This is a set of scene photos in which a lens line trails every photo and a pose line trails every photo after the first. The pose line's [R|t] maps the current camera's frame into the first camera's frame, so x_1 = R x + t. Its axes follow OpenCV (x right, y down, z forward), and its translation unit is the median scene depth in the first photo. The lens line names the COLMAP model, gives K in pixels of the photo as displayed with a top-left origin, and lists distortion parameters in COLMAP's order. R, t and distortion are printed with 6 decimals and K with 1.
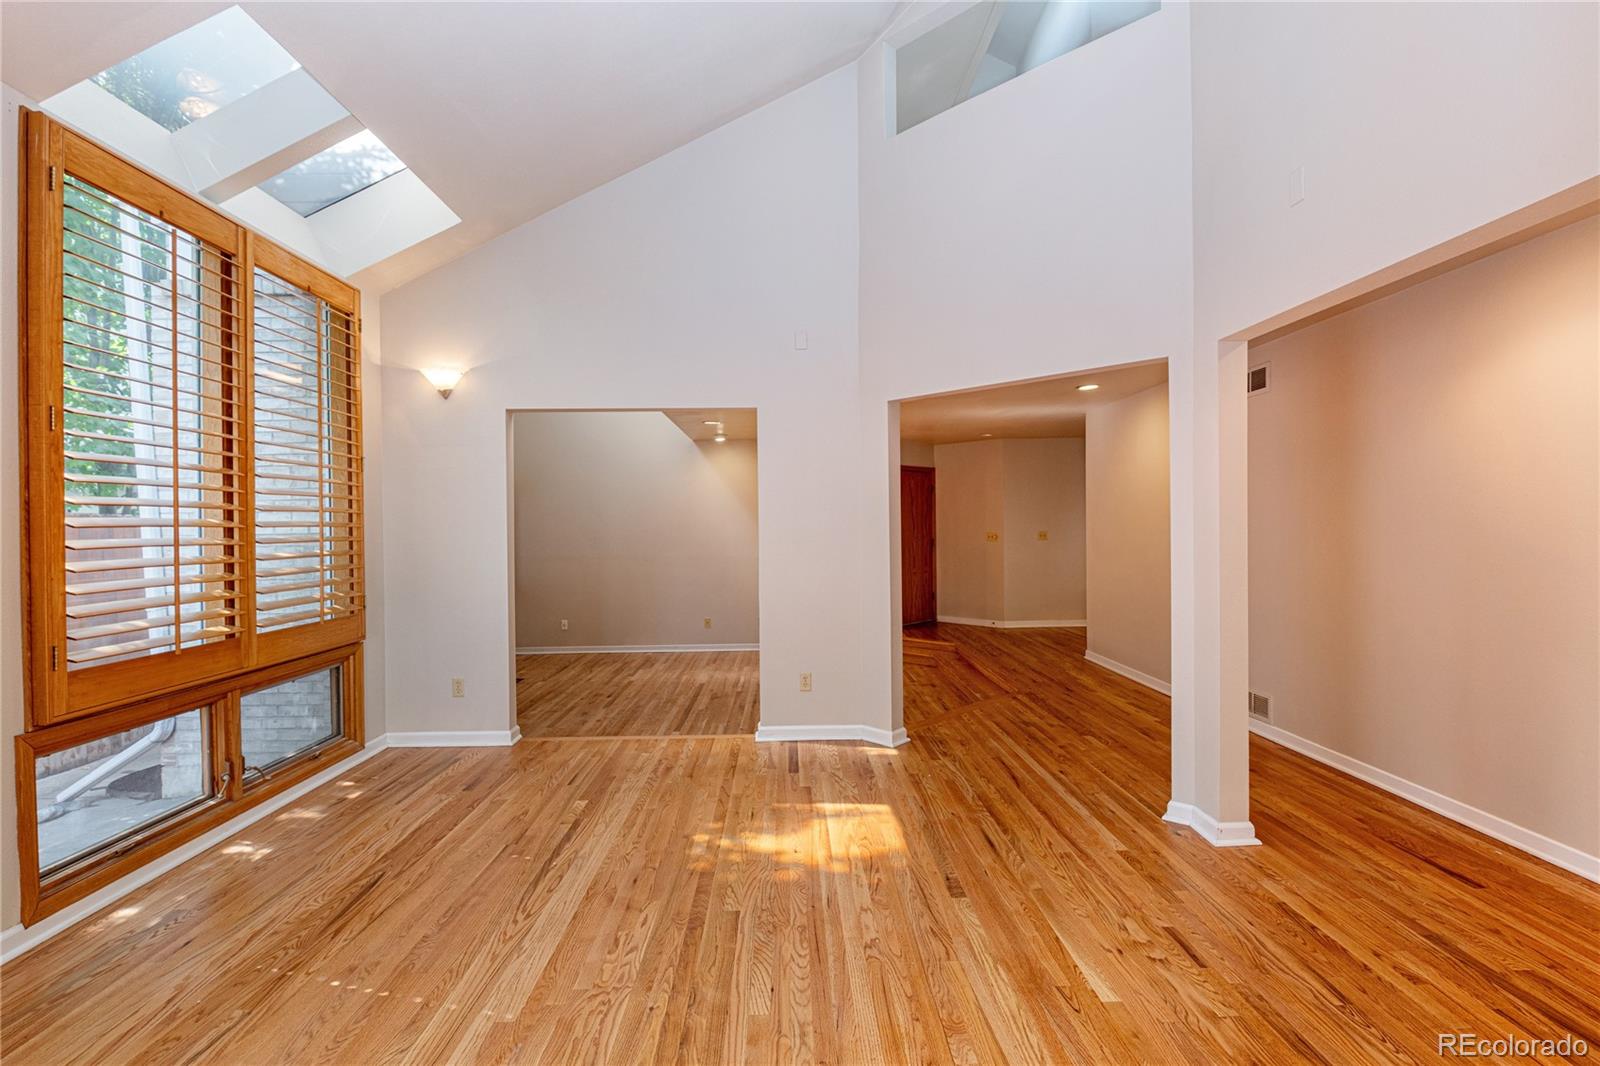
lens RADIAL K [[709.9, 0, 800.0], [0, 709.9, 533.0], [0, 0, 1]] dist [-0.003108, -0.001178]
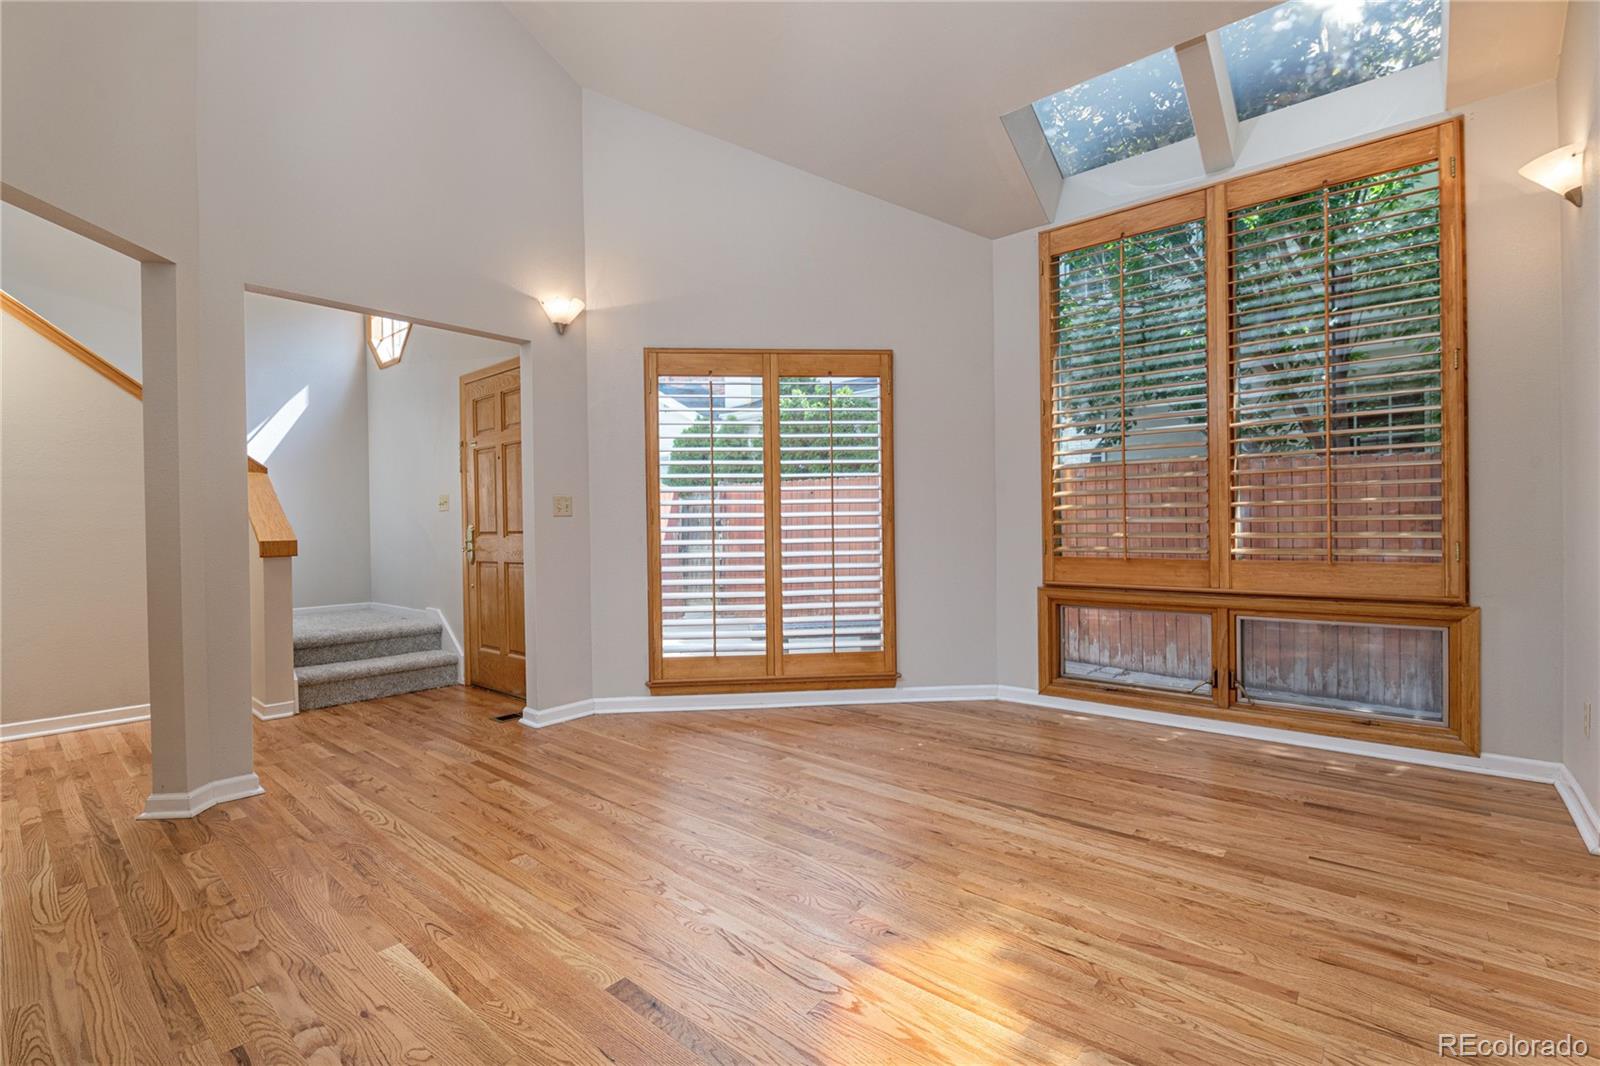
lens RADIAL K [[709.9, 0, 800.0], [0, 709.9, 533.0], [0, 0, 1]] dist [-0.003108, -0.001178]
pose [[-0.664621, 0.027928, -0.746659, 0.483593], [0.014362, 0.999594, 0.024604, 0.069092], [0.747043, 0.005629, -0.664752, 1.281431]]
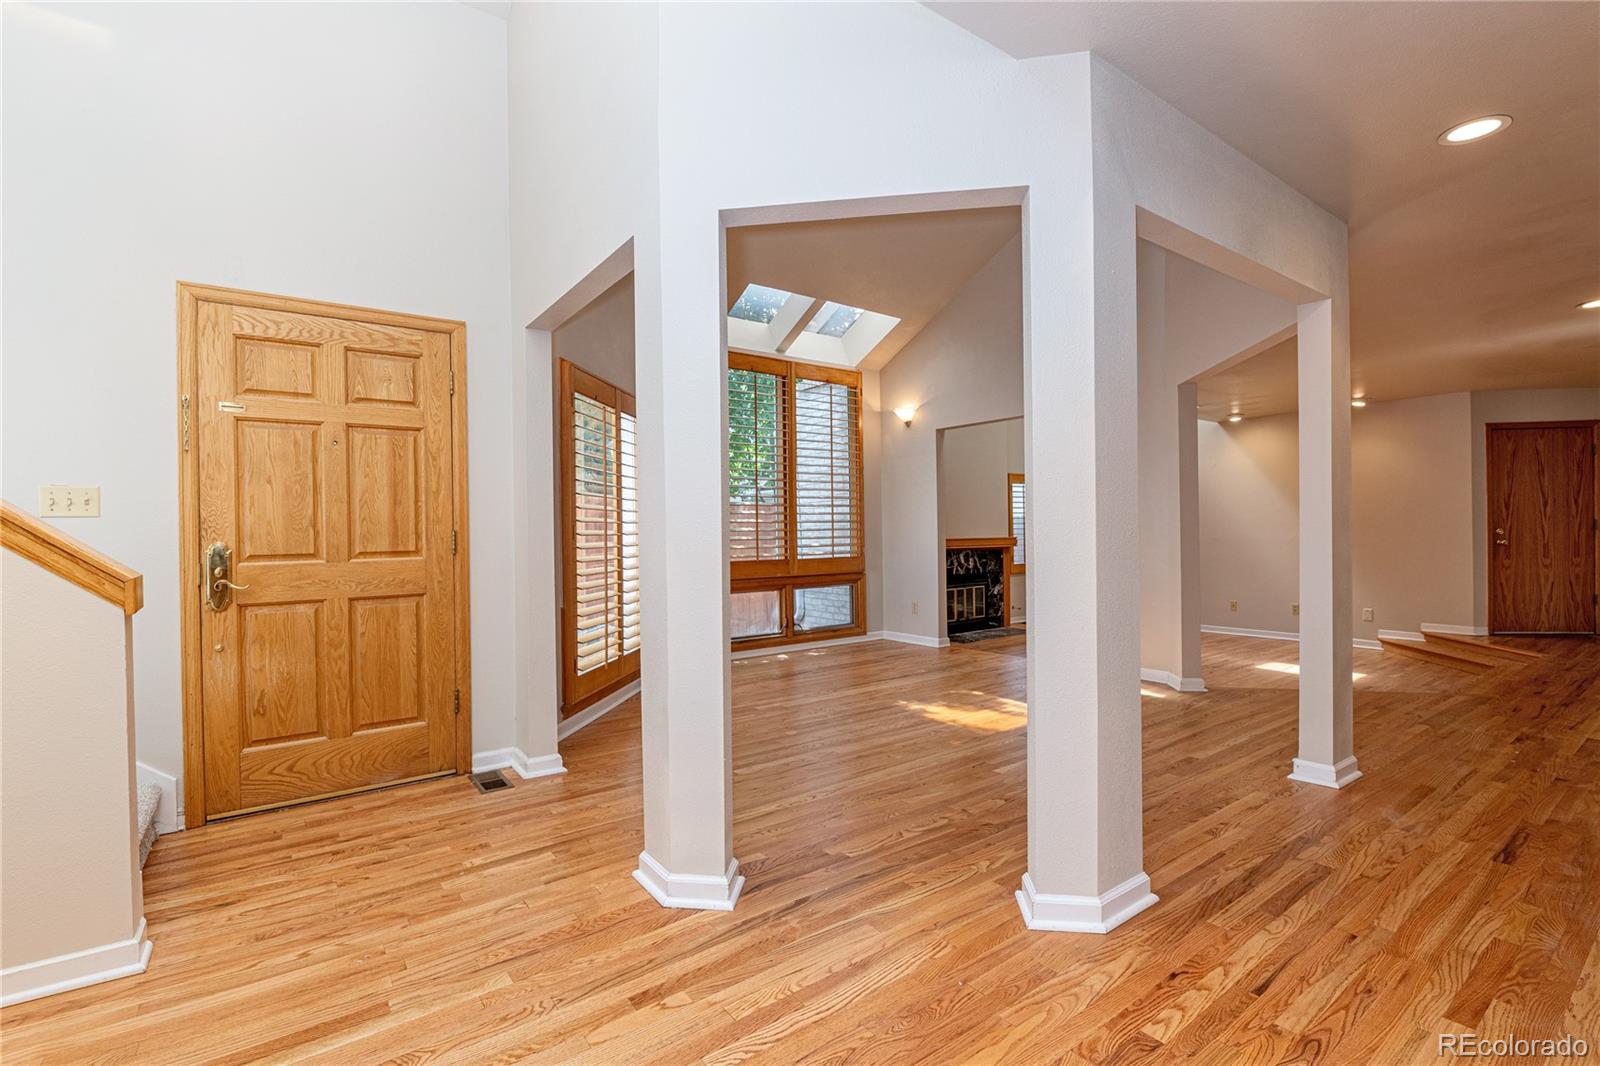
lens RADIAL K [[718.6, 0, 800.0], [0, 718.6, 533.0], [0, 0, 1]] dist [-0.000504, -0.000283]
pose [[0.581168, 0.005194, -0.813767, 0.979416], [-0.000055, 0.999980, 0.006344, 0.059719], [0.813783, -0.003642, 0.581157, -0.221834]]
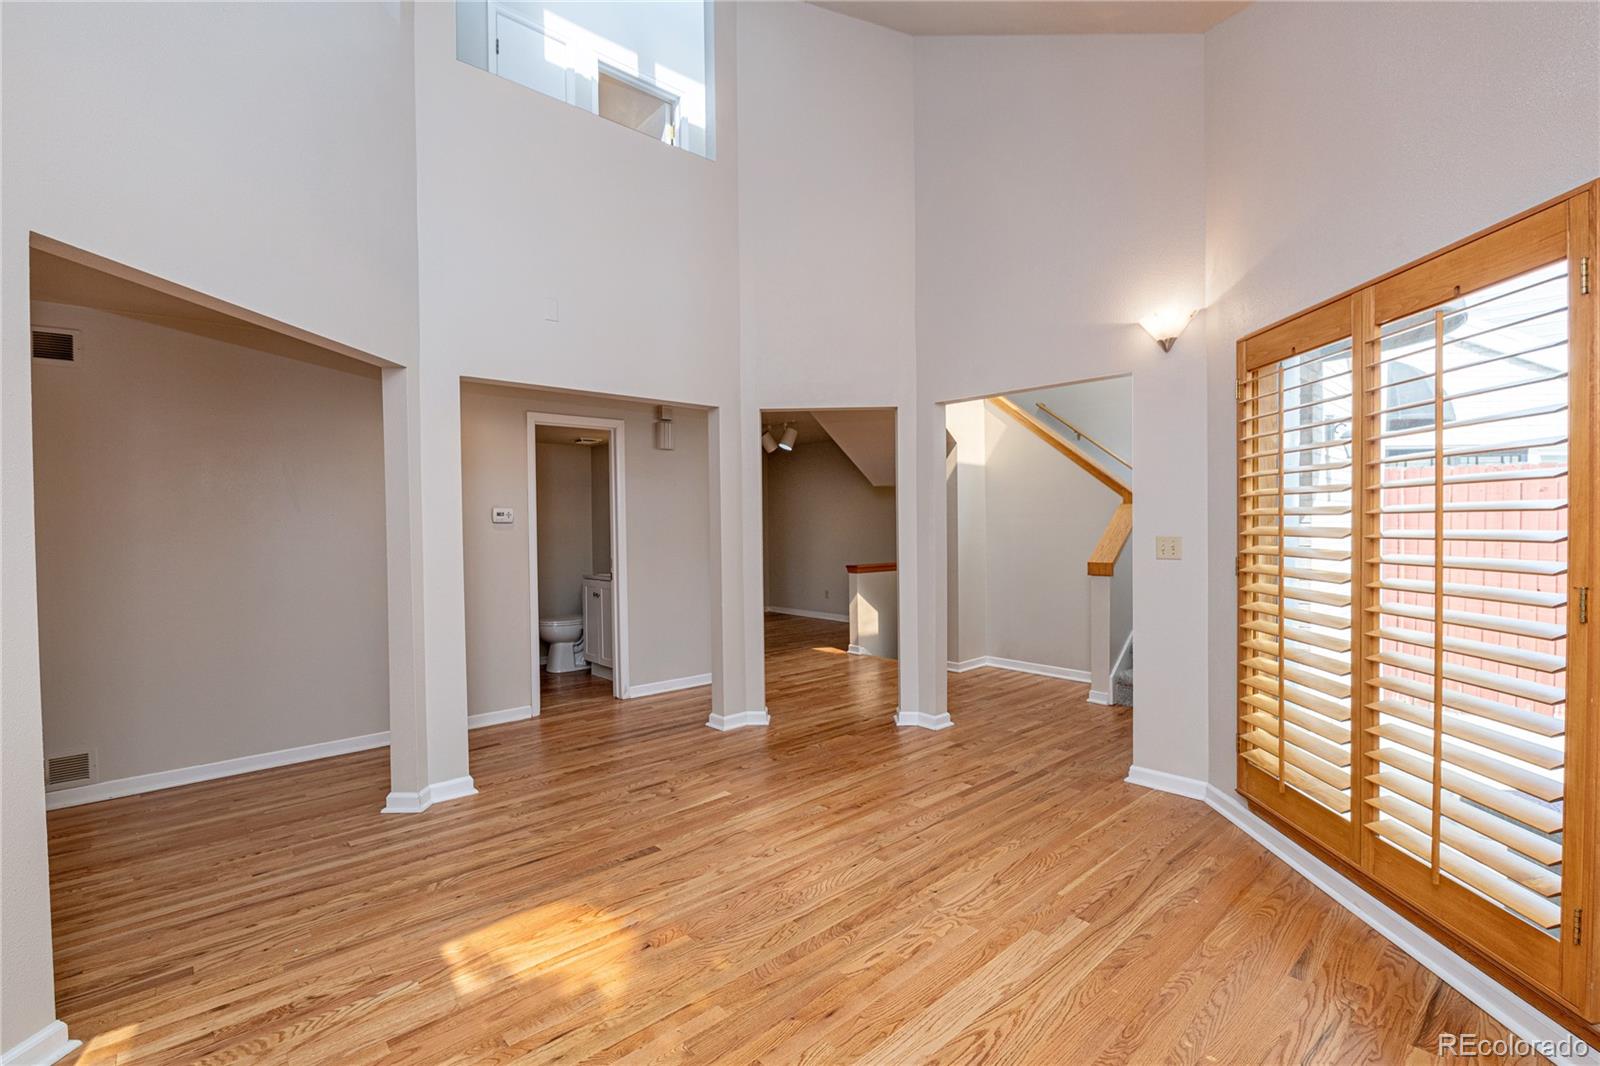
lens RADIAL K [[709.9, 0, 800.0], [0, 709.9, 533.0], [0, 0, 1]] dist [-0.003108, -0.001178]
pose [[-0.653441, 0.006863, 0.756946, -0.658660], [0.024462, 0.999628, 0.012054, -0.004811], [-0.756582, 0.026393, -0.653366, 1.284452]]
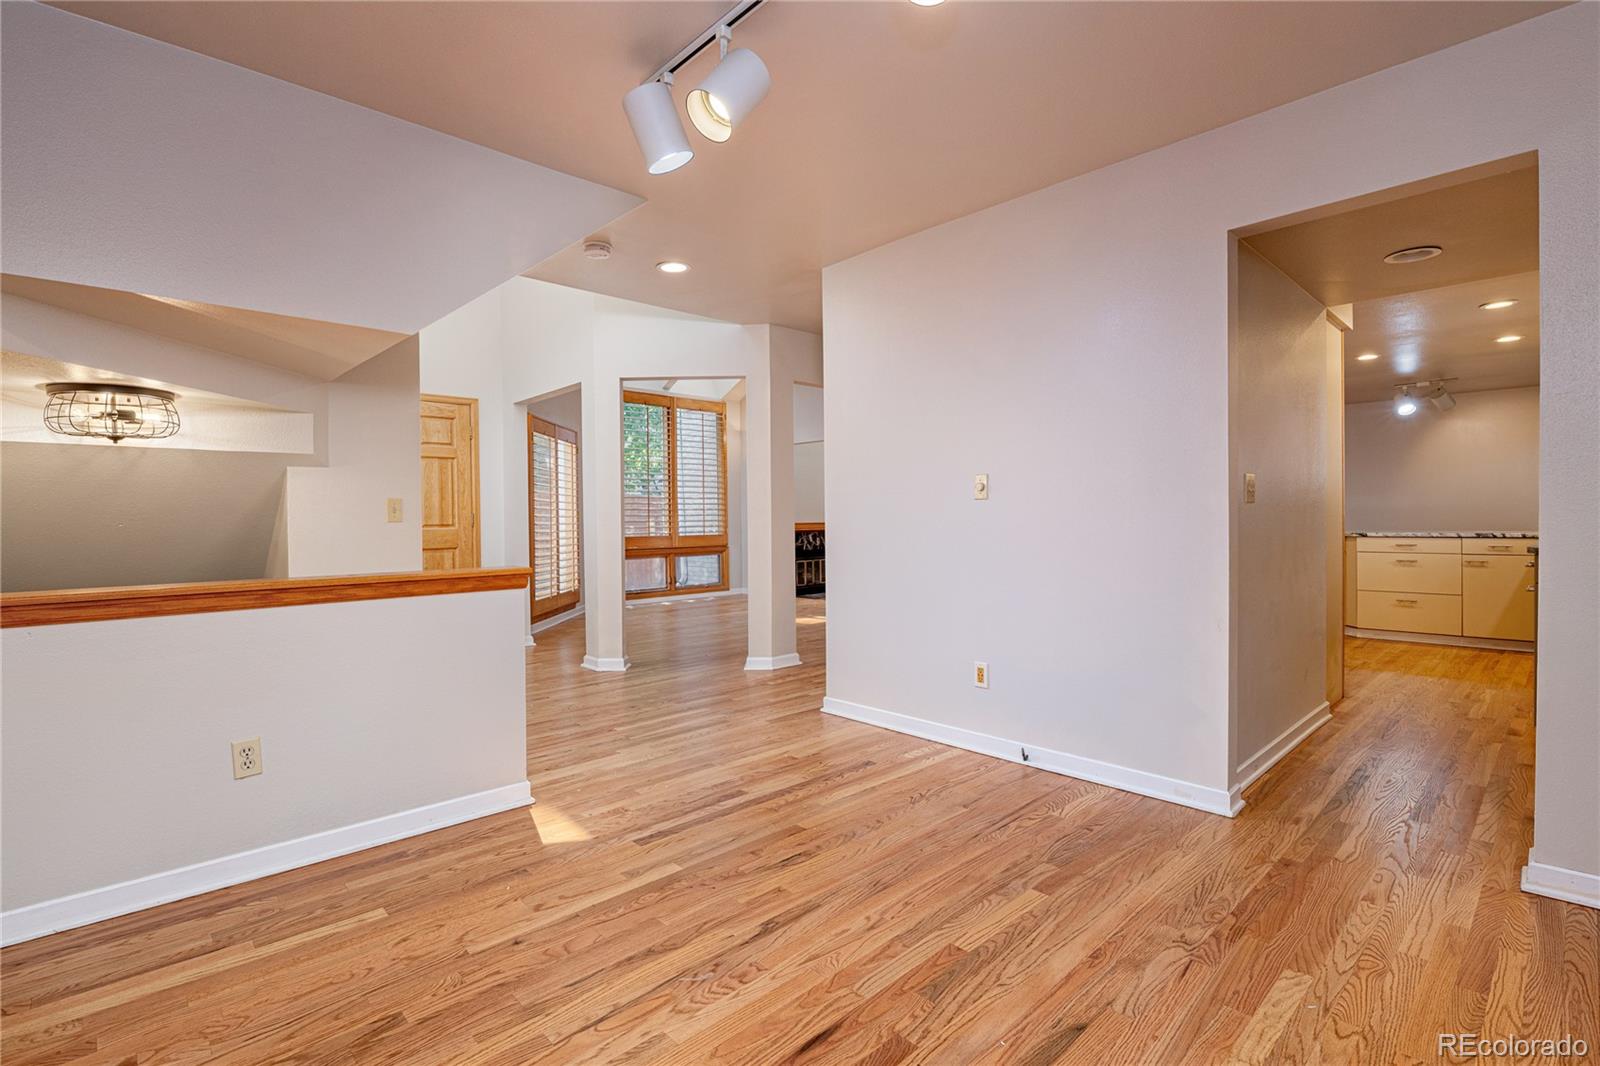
lens RADIAL K [[727.7, 0, 791.1], [0, 727.7, 531.8], [0, 0, 1]] dist [-0.004606, -0.001340]
pose [[0.669109, 0.018834, -0.742926, 1.871246], [-0.004669, 0.999766, 0.021140, 0.066750], [0.743150, -0.010676, 0.669040, -0.705888]]
